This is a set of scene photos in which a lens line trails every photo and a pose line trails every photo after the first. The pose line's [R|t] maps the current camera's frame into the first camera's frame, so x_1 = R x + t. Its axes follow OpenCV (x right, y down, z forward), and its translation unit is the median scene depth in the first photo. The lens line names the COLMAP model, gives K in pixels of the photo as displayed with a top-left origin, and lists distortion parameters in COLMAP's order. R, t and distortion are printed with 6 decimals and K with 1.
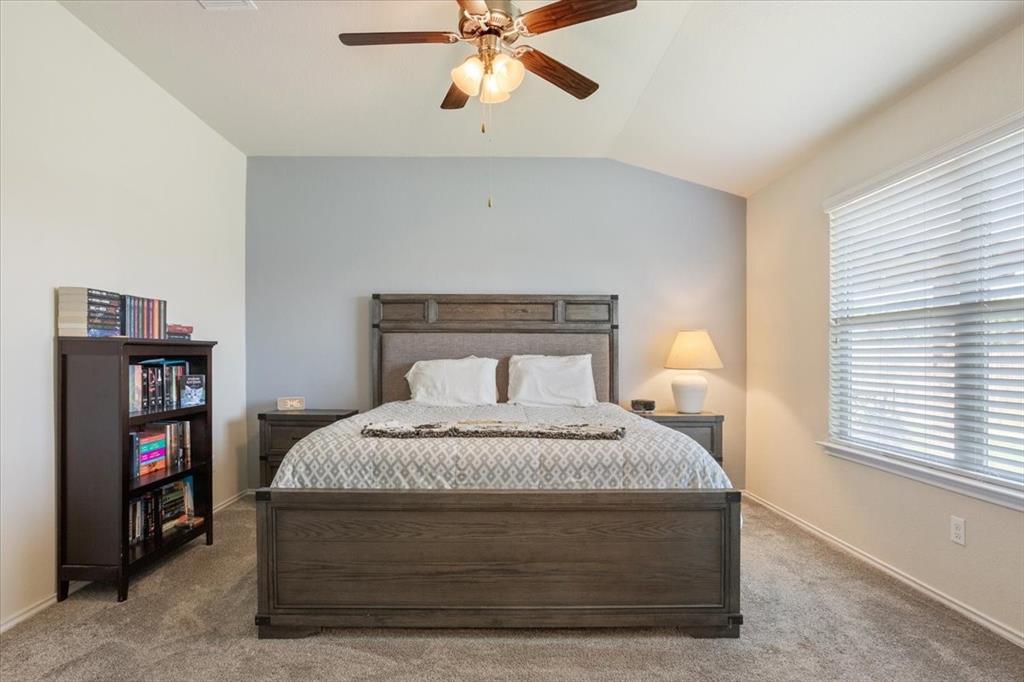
lens RADIAL K [[538.1, 0, 478.1], [0, 538.1, 354.3], [0, 0, 1]] dist [-0.026887, 0.006752]
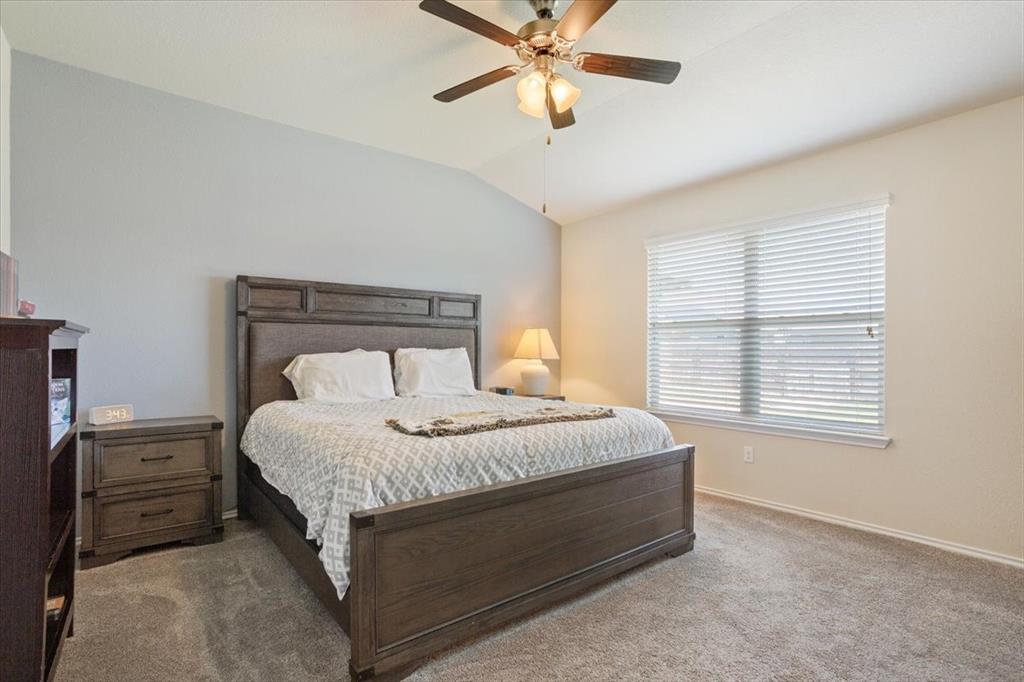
lens RADIAL K [[512.1, 0, 486.6], [0, 512.1, 344.2], [0, 0, 1]] dist [-0.023421, 0.002773]
pose [[0.780220, 0.004532, 0.625489, -0.534923], [-0.001462, 0.999984, -0.005421, -0.001723], [-0.625504, 0.003315, 0.780214, 0.197865]]
